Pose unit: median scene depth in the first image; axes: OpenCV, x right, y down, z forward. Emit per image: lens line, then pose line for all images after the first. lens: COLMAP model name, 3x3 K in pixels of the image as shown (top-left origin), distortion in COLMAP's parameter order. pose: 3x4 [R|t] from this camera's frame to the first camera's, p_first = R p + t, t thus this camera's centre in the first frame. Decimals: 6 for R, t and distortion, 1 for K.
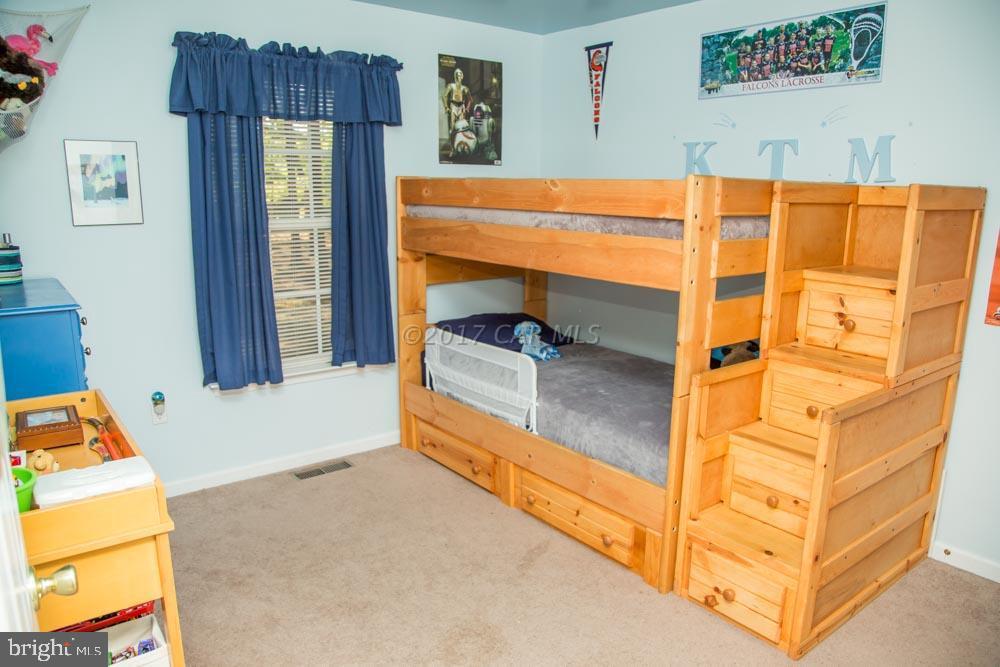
lens RADIAL K [[684.7, 0, 505.7], [0, 684.7, 334.9], [0, 0, 1]] dist [-0.106579, 0.052943]
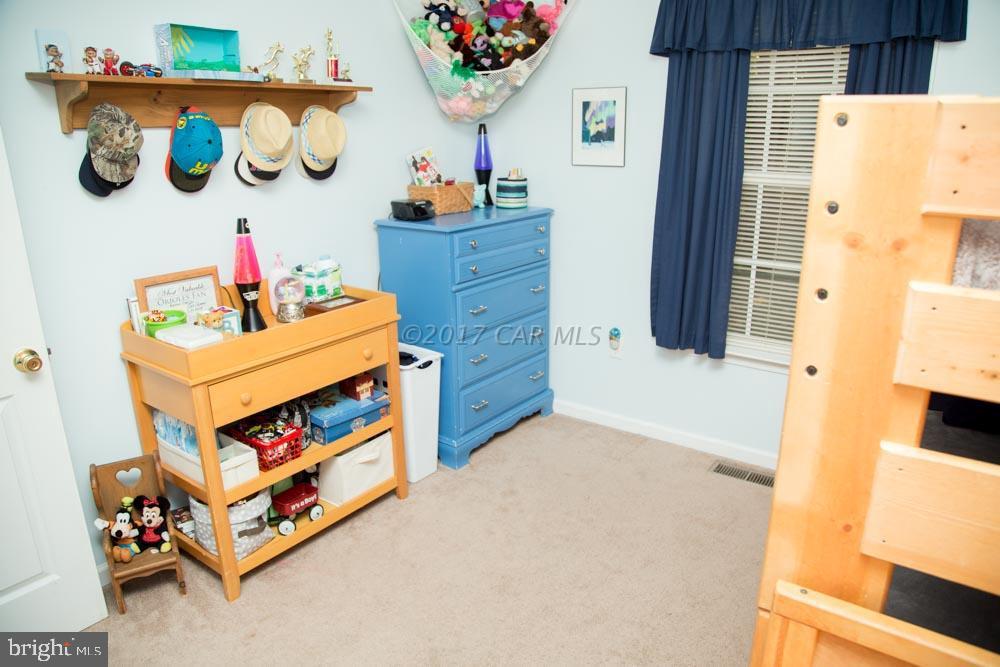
lens RADIAL K [[684.7, 0, 505.7], [0, 684.7, 334.9], [0, 0, 1]] dist [-0.106579, 0.052943]
pose [[0.279758, 0.255619, -0.925416, 0.452954], [-0.201792, 0.958028, 0.203625, -0.092982], [0.938624, 0.129775, 0.319598, 0.516726]]
